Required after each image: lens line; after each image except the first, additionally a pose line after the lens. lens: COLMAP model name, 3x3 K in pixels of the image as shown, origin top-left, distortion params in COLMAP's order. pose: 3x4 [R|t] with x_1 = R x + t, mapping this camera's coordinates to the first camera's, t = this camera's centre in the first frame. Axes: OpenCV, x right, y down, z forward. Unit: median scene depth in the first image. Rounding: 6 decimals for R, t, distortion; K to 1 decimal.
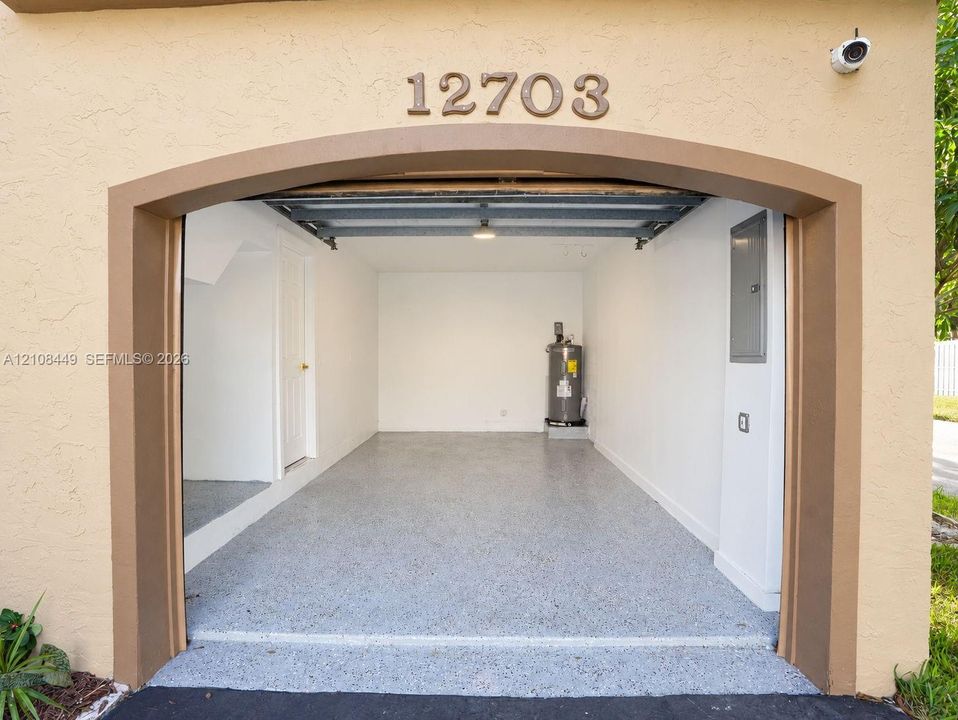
lens RADIAL K [[494.1, 0, 479.0], [0, 494.1, 360.0], [0, 0, 1]] dist [-0.091961, 0.043168]
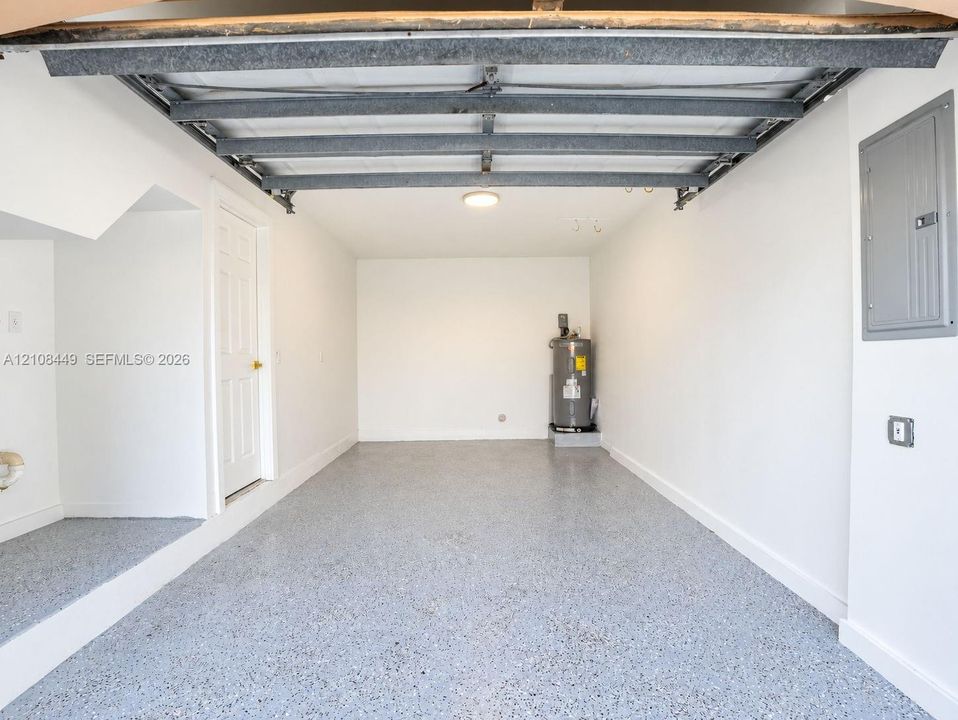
lens RADIAL K [[494.1, 0, 479.0], [0, 494.1, 360.0], [0, 0, 1]] dist [-0.091961, 0.043168]
pose [[0.999572, -0.014442, 0.025444, -0.012191], [0.014627, 0.999868, -0.007093, 0.011120], [-0.025338, 0.007463, 0.999651, 0.139127]]
